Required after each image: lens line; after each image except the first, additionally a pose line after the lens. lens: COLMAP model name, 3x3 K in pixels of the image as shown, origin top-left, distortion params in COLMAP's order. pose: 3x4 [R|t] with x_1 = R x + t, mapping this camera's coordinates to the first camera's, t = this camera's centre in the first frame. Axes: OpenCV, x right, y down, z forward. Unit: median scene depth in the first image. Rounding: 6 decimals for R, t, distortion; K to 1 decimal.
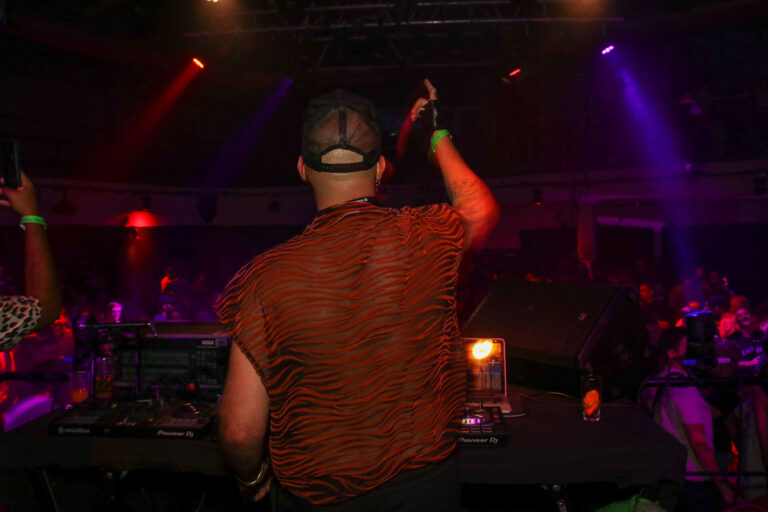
lens RADIAL K [[599.3, 0, 384.0], [0, 599.3, 256.0], [0, 0, 1]] dist [-0.130214, 0.102109]
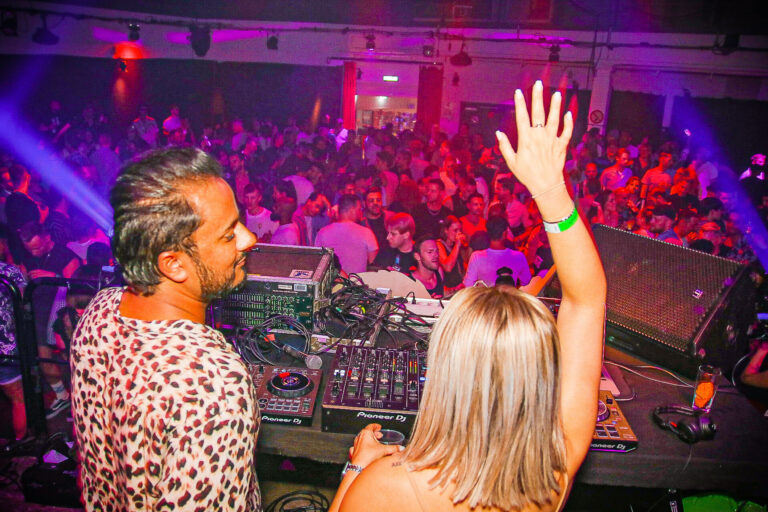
lens RADIAL K [[599.3, 0, 384.0], [0, 599.3, 256.0], [0, 0, 1]] dist [-0.130214, 0.102109]
pose [[0.997626, 0.056576, 0.039266, -0.183999], [-0.065096, 0.960784, 0.269548, -0.158116], [-0.022476, -0.271464, 0.962186, 0.121547]]
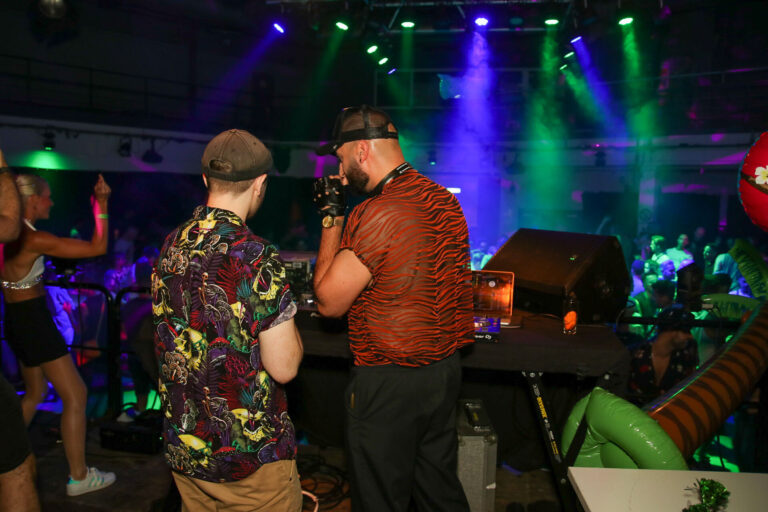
lens RADIAL K [[599.3, 0, 384.0], [0, 599.3, 256.0], [0, 0, 1]] dist [-0.130214, 0.102109]
pose [[0.992738, 0.049218, -0.109764, 0.061232], [-0.041076, 0.996319, 0.075243, 0.017594], [0.113063, -0.070188, 0.991106, -0.293395]]
